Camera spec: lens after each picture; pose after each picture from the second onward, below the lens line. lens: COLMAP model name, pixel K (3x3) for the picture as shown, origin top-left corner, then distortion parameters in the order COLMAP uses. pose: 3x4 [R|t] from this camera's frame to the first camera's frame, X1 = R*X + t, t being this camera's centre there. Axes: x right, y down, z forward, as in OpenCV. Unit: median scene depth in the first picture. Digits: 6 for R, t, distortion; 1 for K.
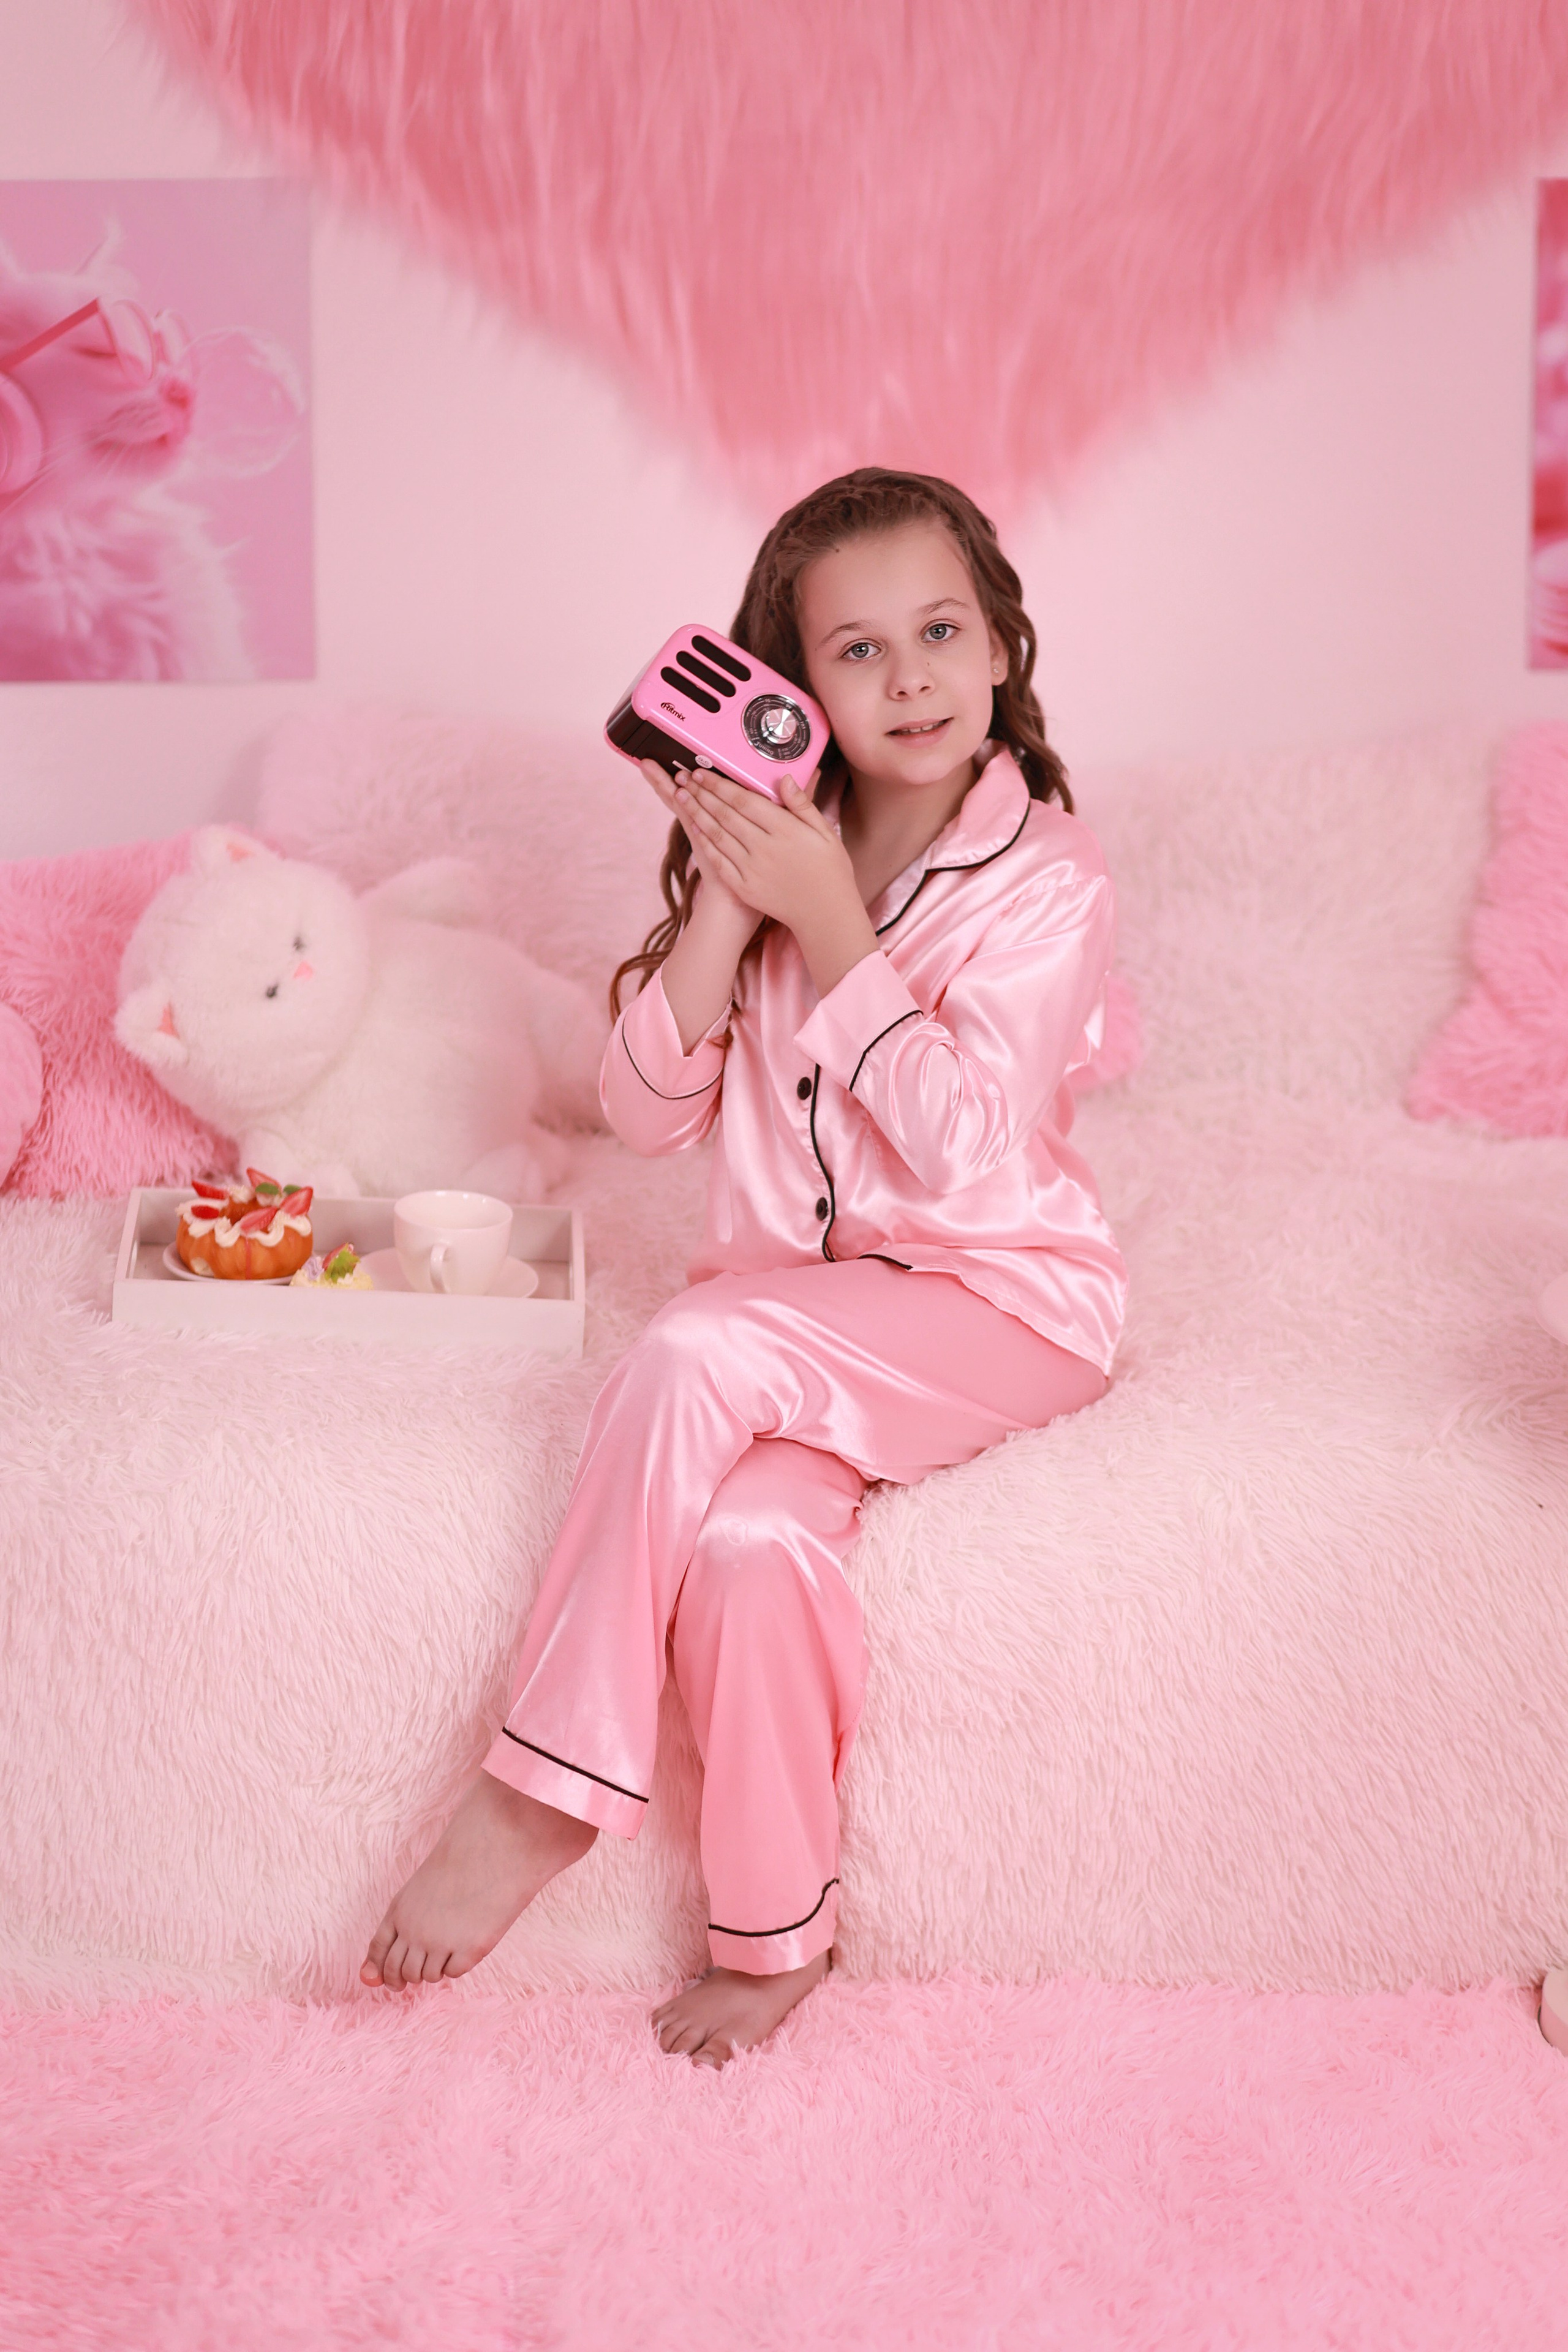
lens RADIAL K [[6022.4, 0, 785.5], [0, 6022.4, 1176.9], [0, 0, 1]] dist [-0.103825, 0.000000]
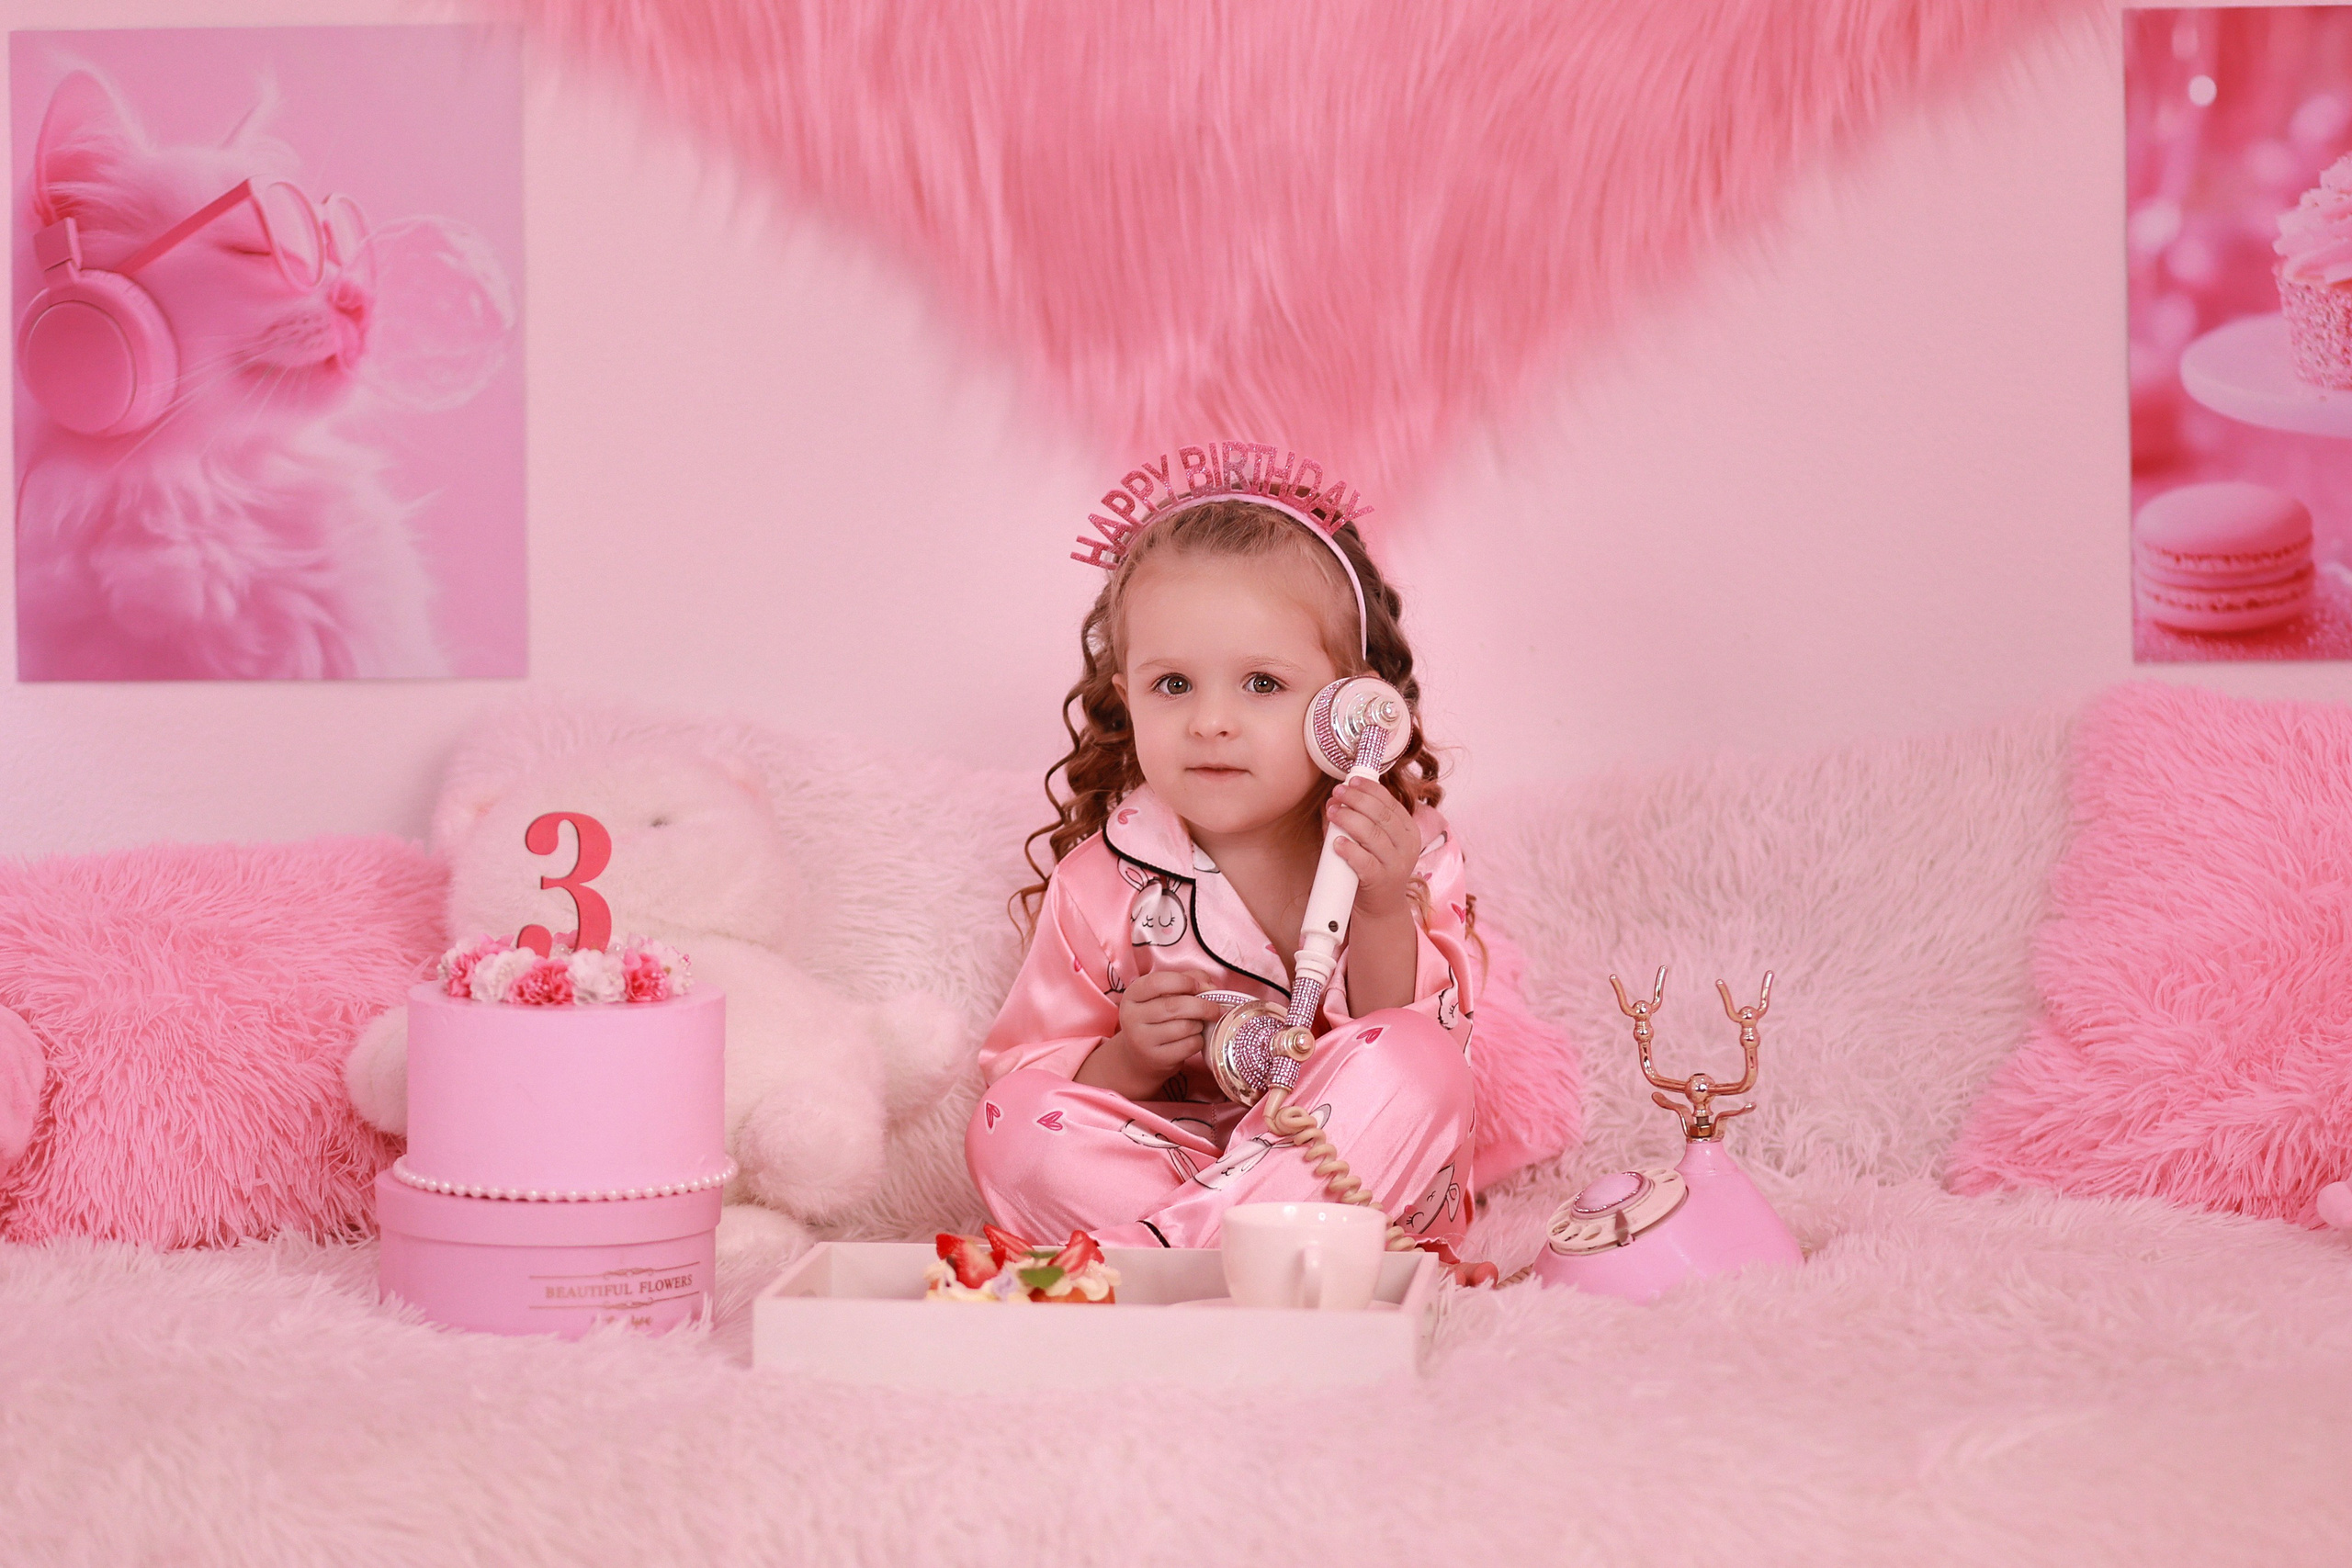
lens RADIAL K [[6021.8, 0, 1178.0], [0, 6021.8, 776.6], [0, 0, 1]] dist [-0.103825, 0.000000]
pose [[0.995801, -0.006495, -0.091316, 0.076310], [-0.012231, 0.979098, -0.203020, 0.086325], [0.090726, 0.203284, 0.974907, 0.271750]]
